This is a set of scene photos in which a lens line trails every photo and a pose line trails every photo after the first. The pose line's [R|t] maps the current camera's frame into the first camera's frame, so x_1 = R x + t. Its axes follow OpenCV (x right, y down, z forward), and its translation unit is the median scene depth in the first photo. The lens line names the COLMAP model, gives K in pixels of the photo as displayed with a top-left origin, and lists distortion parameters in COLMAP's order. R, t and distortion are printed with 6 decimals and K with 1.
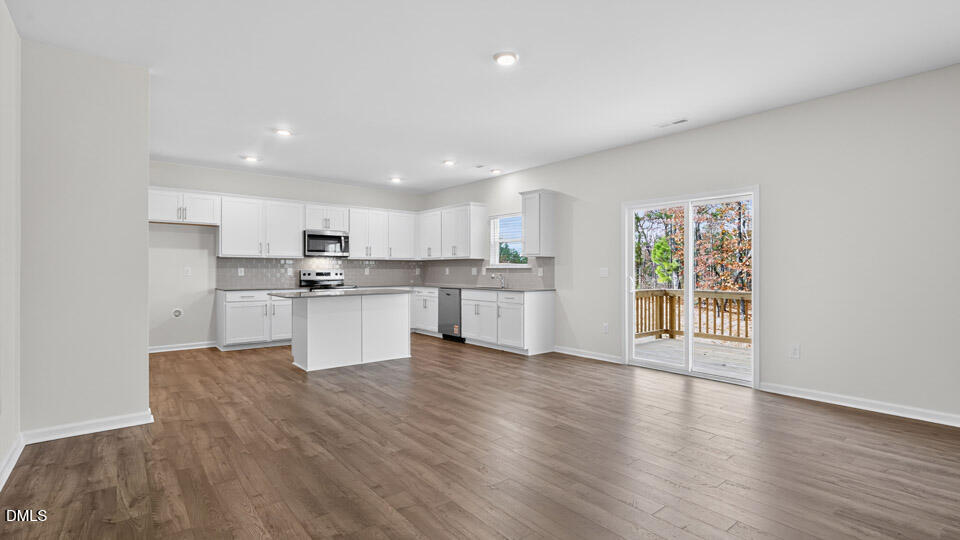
lens RADIAL K [[440.9, 0, 484.2], [0, 440.9, 269.1], [0, 0, 1]] dist [0.002304, 0.002596]
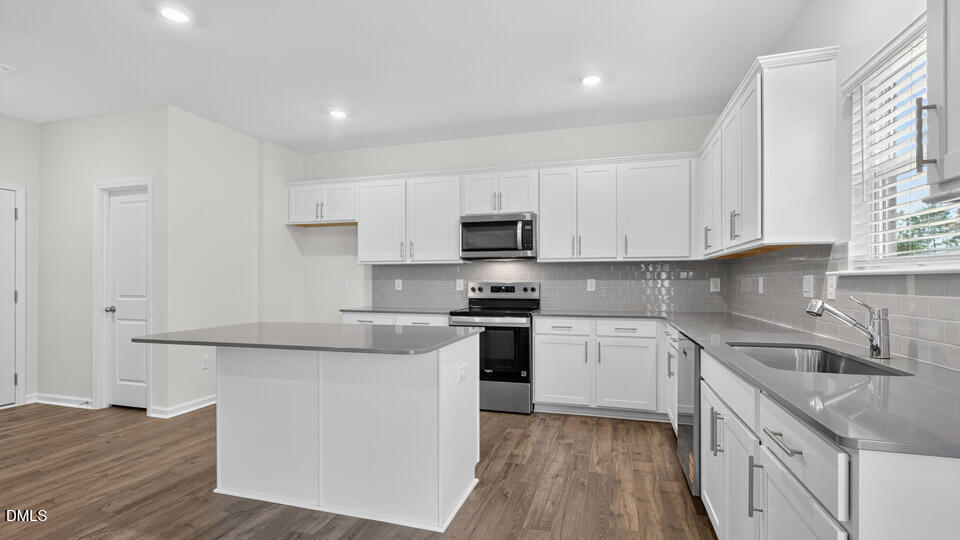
lens RADIAL K [[440.9, 0, 484.2], [0, 440.9, 261.9], [0, 0, 1]] dist [0.002304, 0.002596]
pose [[0.556296, -0.039003, -0.830068, 0.127043], [0.003822, 0.999007, -0.044380, 0.001465], [0.830975, 0.021516, 0.555893, 0.743139]]
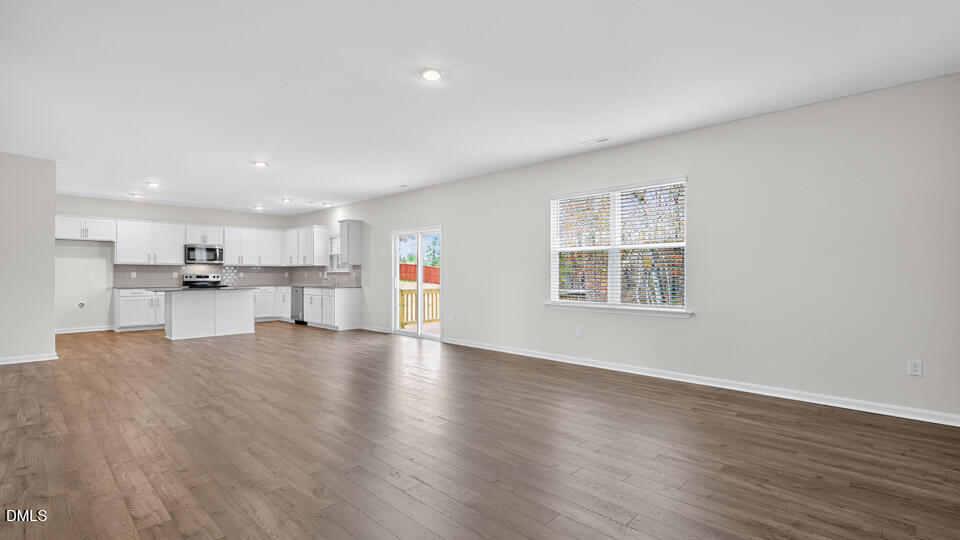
lens RADIAL K [[440.9, 0, 487.8], [0, 440.9, 274.4], [0, 0, 1]] dist [0.002304, 0.002596]
pose [[0.993644, -0.000238, 0.112564, 0.398541], [-0.000329, 0.999987, 0.005012, -0.002922], [-0.112563, -0.005017, 0.993632, -0.500554]]
